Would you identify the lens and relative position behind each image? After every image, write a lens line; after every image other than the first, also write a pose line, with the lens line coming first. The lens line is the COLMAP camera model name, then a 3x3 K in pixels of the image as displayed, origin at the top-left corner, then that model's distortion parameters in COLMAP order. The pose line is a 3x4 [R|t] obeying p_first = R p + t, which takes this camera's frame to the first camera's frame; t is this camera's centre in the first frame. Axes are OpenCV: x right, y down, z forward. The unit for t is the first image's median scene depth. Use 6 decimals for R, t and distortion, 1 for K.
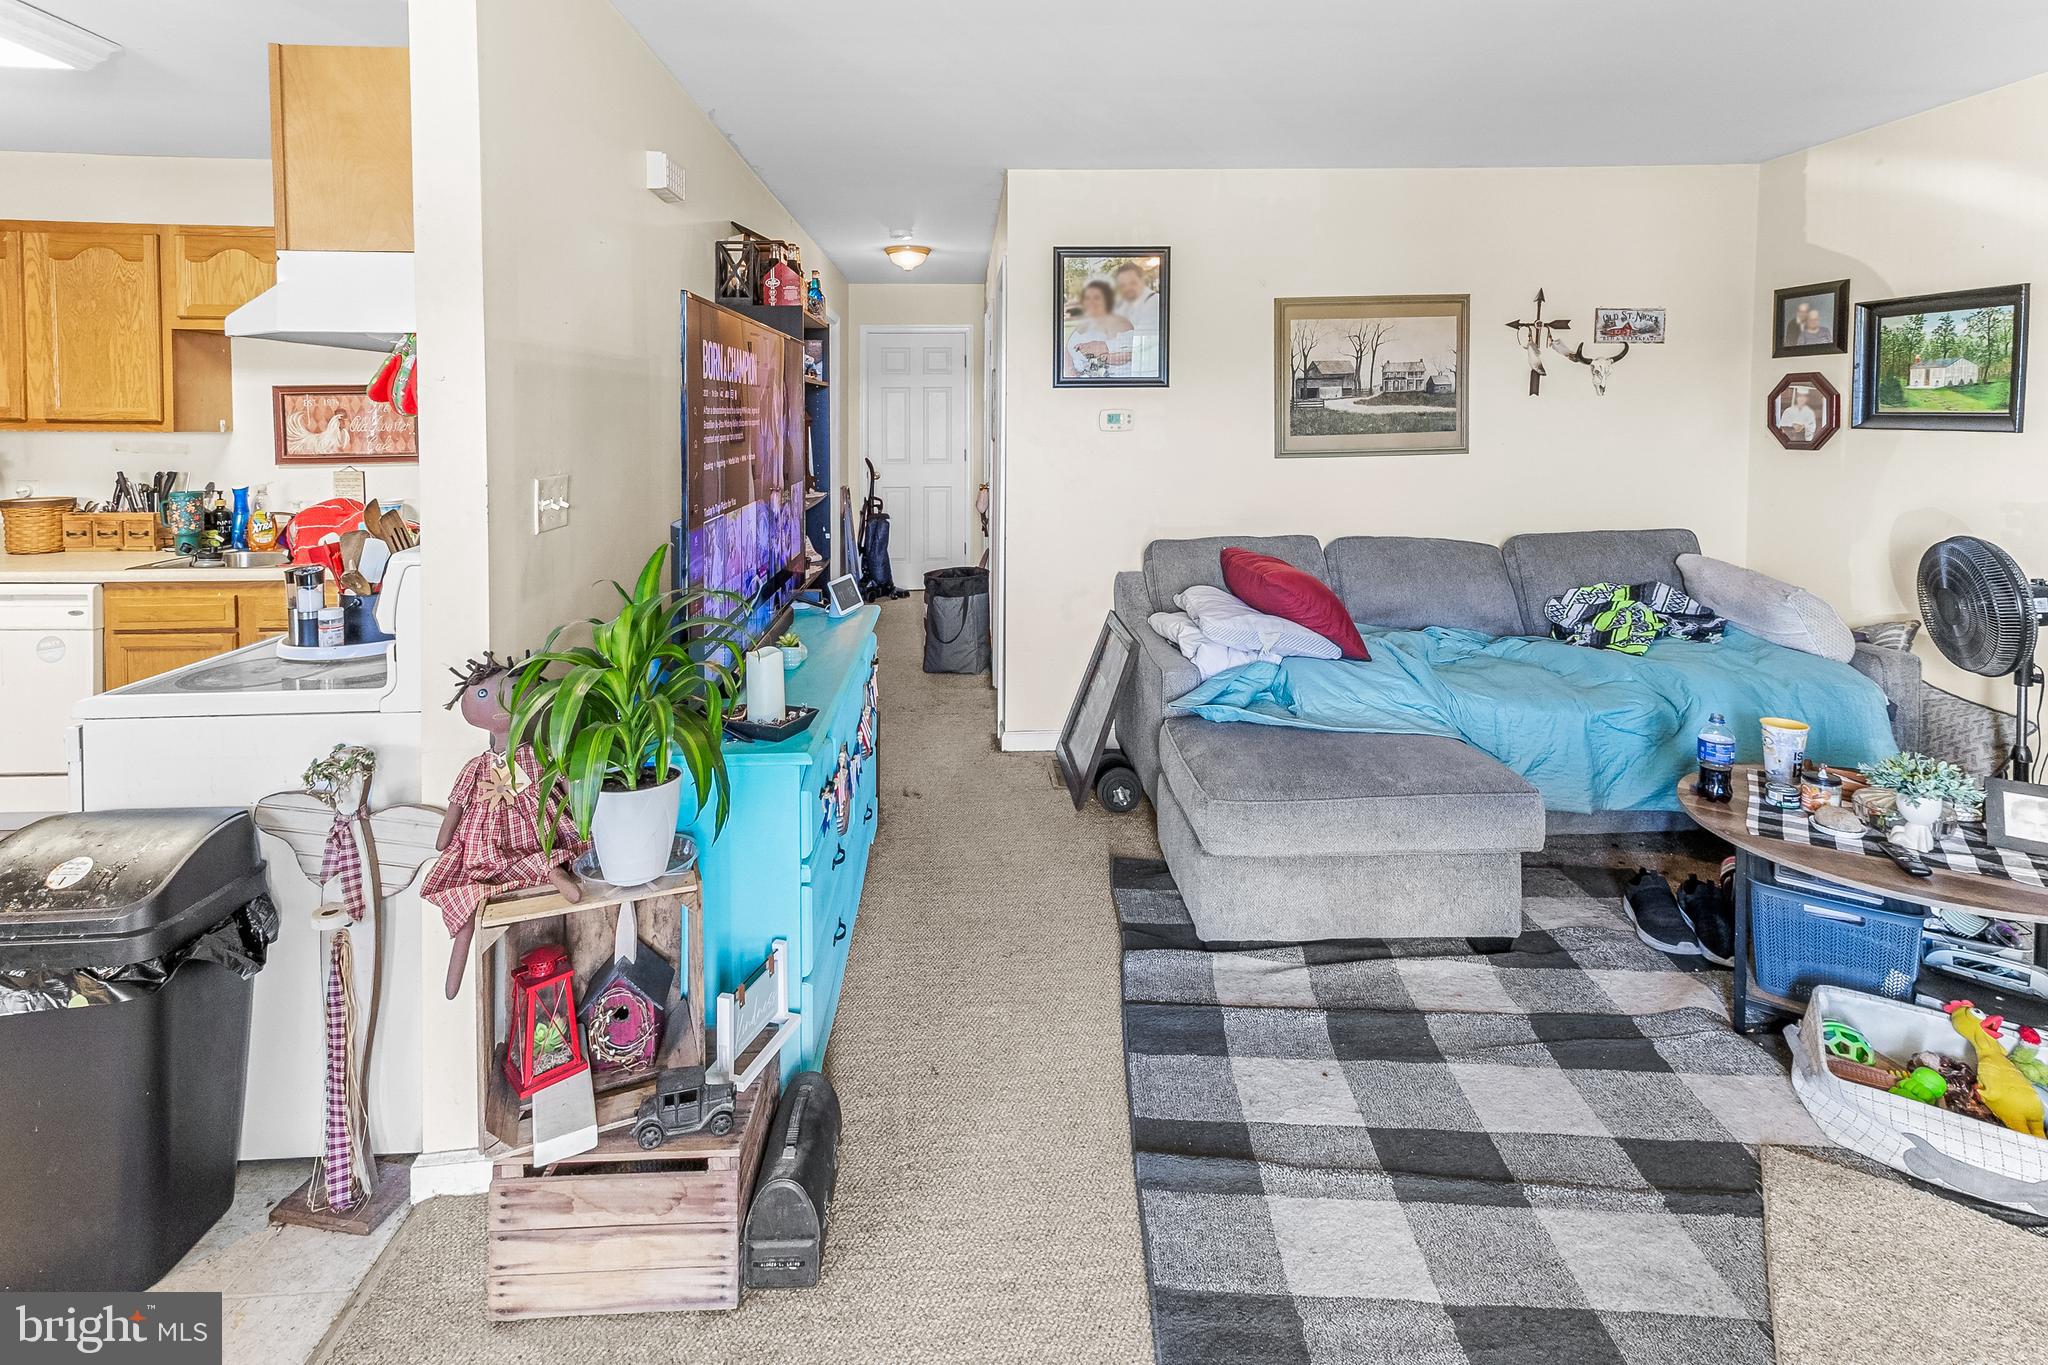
lens RADIAL K [[978.2, 0, 1002.1], [0, 978.2, 460.7], [0, 0, 1]] dist [0.011694, 0.000111]
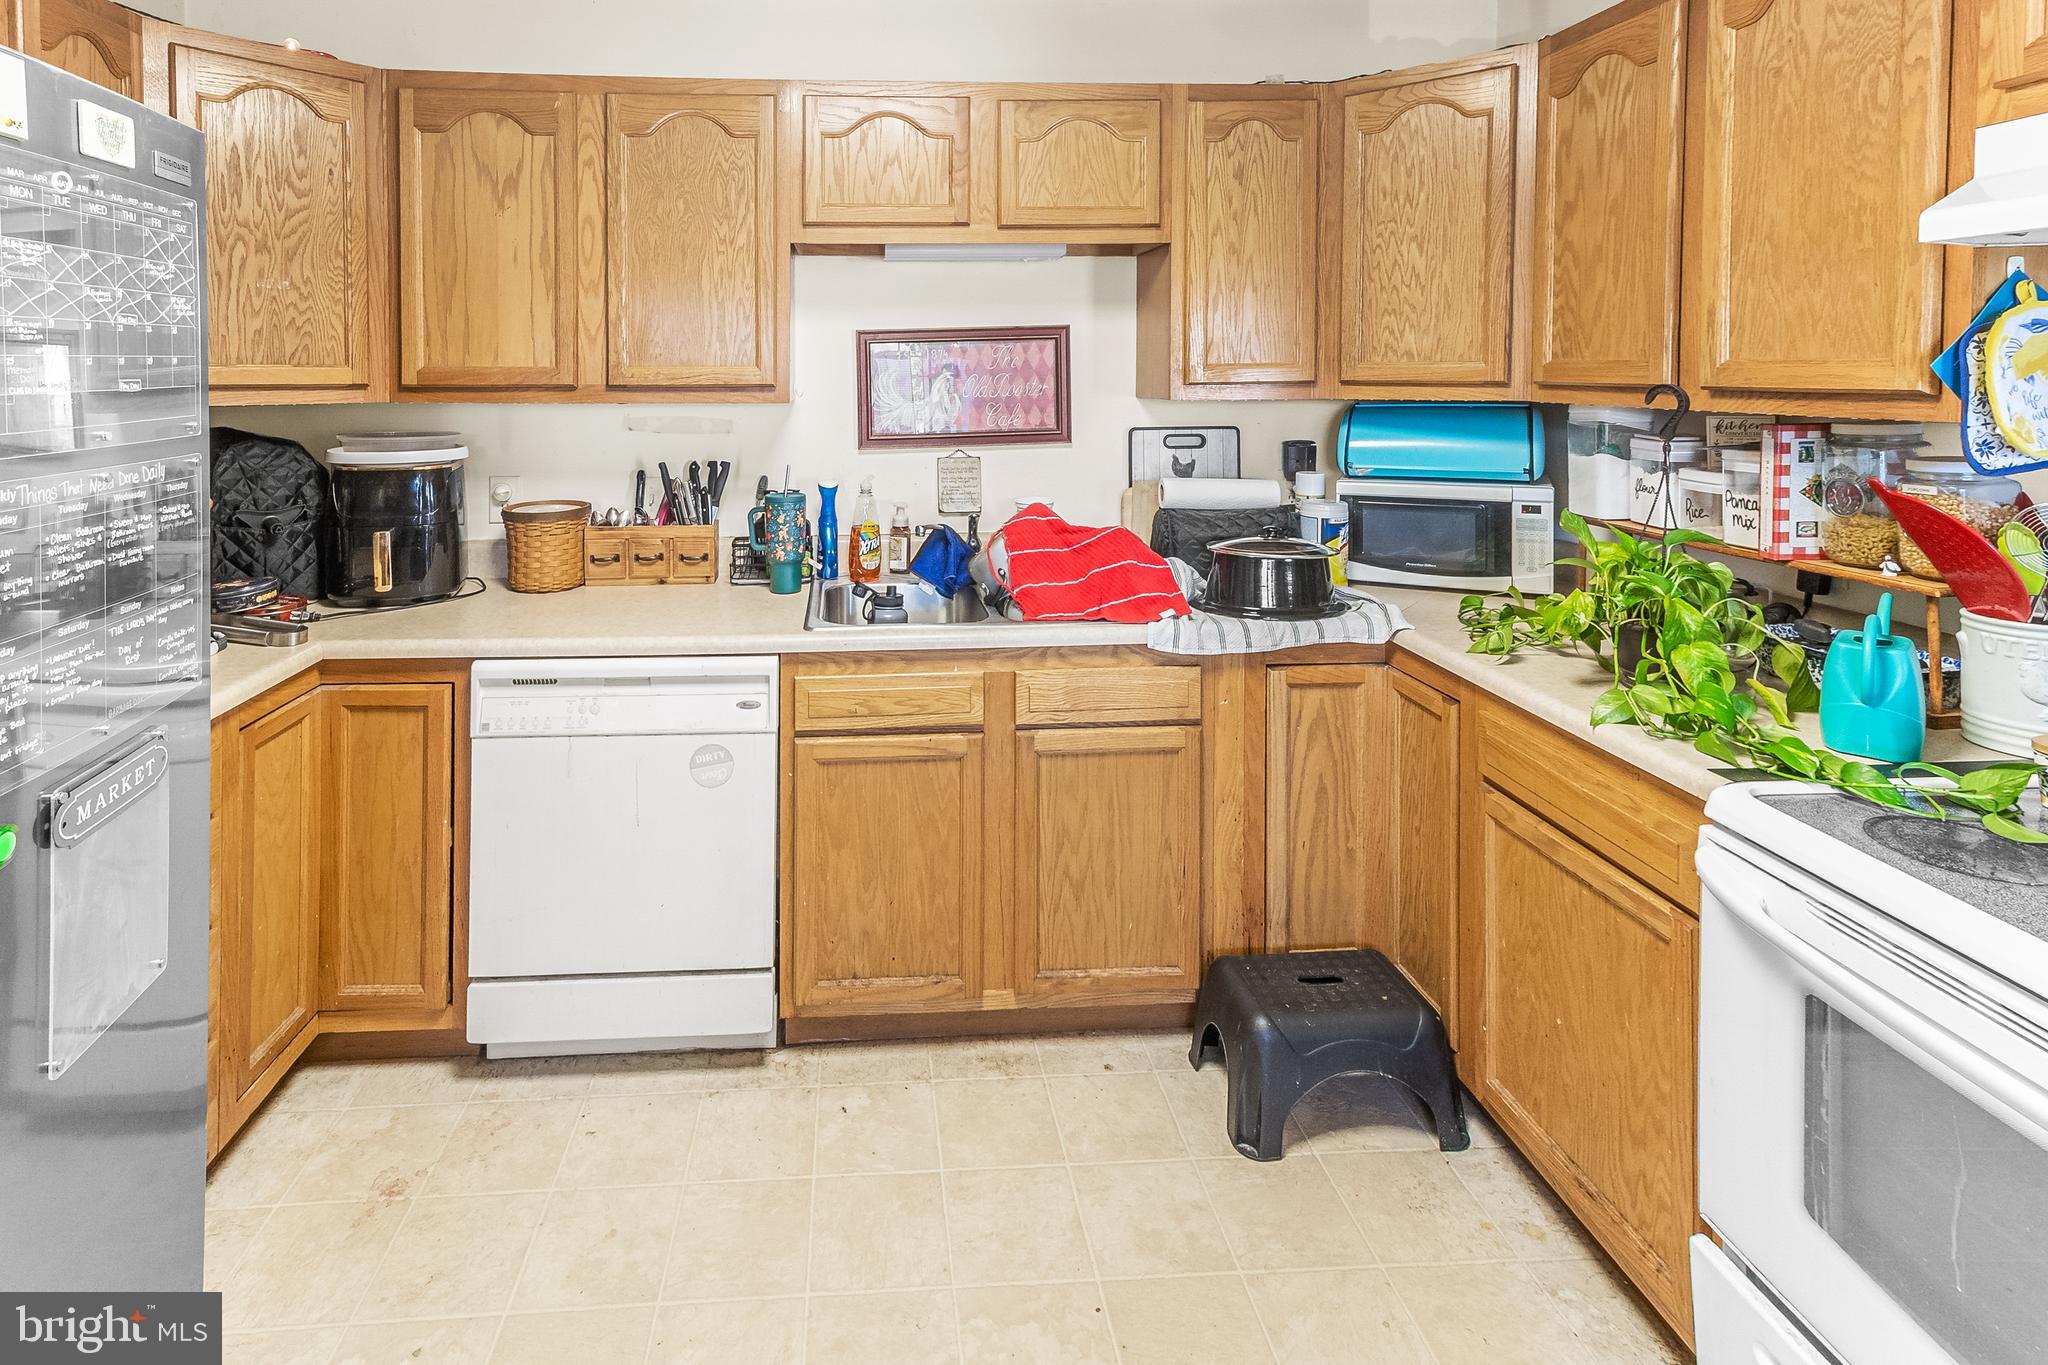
lens RADIAL K [[978.2, 0, 910.1], [0, 978.2, 401.9], [0, 0, 1]] dist [0.011694, 0.000111]
pose [[0.999889, -0.011211, -0.009851, -0.762854], [0.011094, 0.999868, -0.011870, -0.021449], [0.009983, 0.011759, 0.999881, 0.366647]]
